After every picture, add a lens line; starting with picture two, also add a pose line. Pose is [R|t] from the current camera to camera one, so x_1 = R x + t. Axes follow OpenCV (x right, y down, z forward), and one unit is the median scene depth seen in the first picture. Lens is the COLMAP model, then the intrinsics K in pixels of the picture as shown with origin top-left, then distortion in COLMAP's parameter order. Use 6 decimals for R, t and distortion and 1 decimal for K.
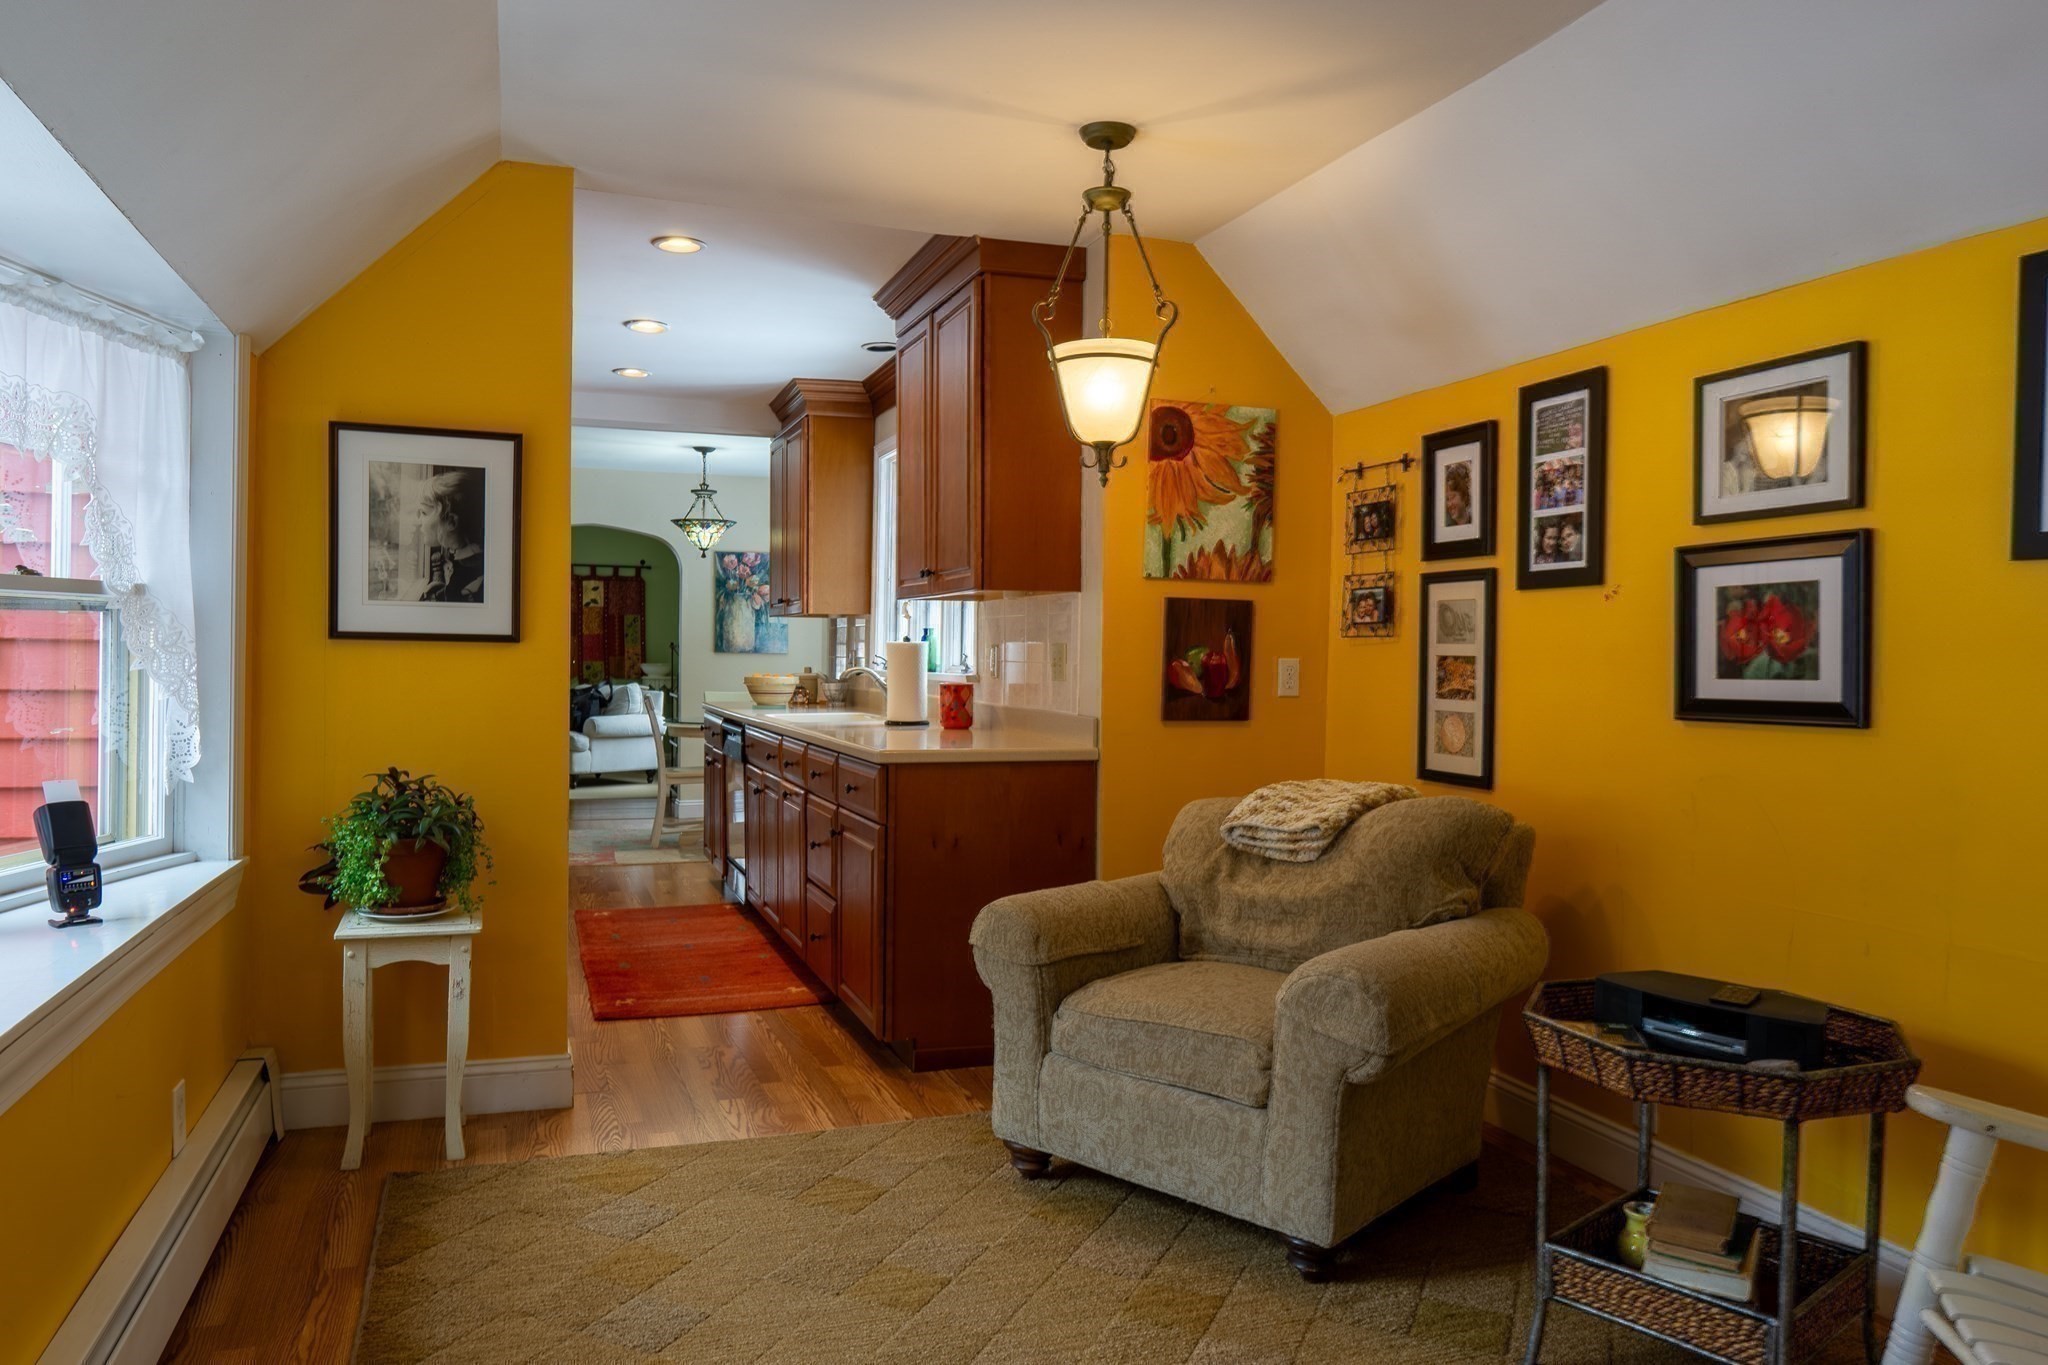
lens RADIAL K [[1469.9, 0, 1046.6], [0, 1469.9, 688.8], [0, 0, 1]] dist [-0.025237, 0.002038]
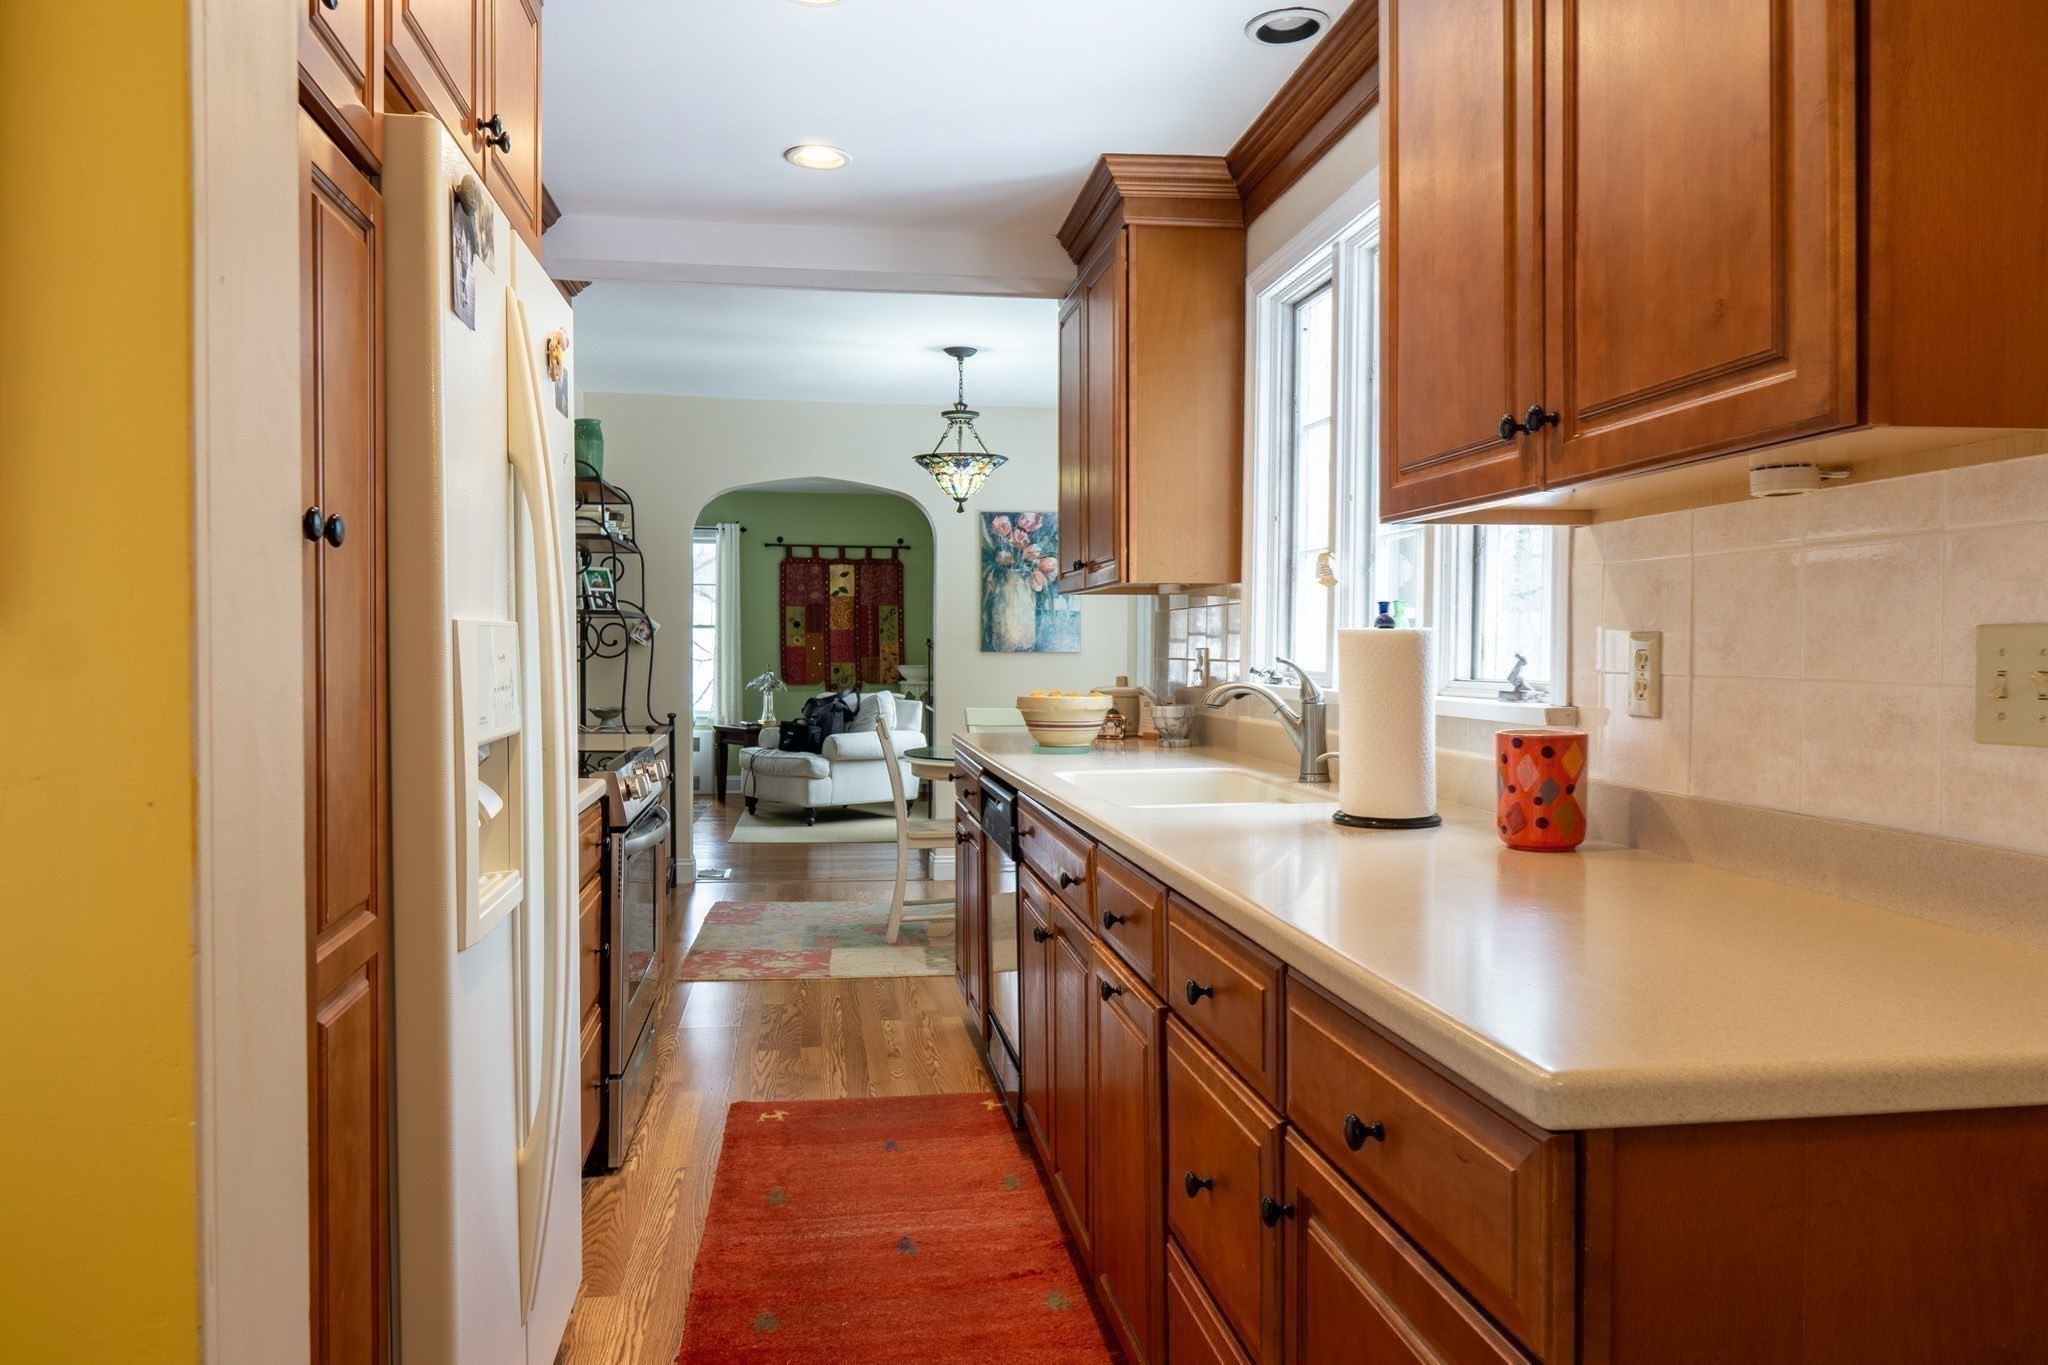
lens RADIAL K [[1469.9, 0, 1046.6], [0, 1469.9, 688.8], [0, 0, 1]] dist [-0.025237, 0.002038]
pose [[0.982171, -0.003935, -0.187947, -0.067796], [0.004549, 0.999986, 0.002833, -0.009786], [0.187933, -0.003637, 0.982175, 0.342566]]
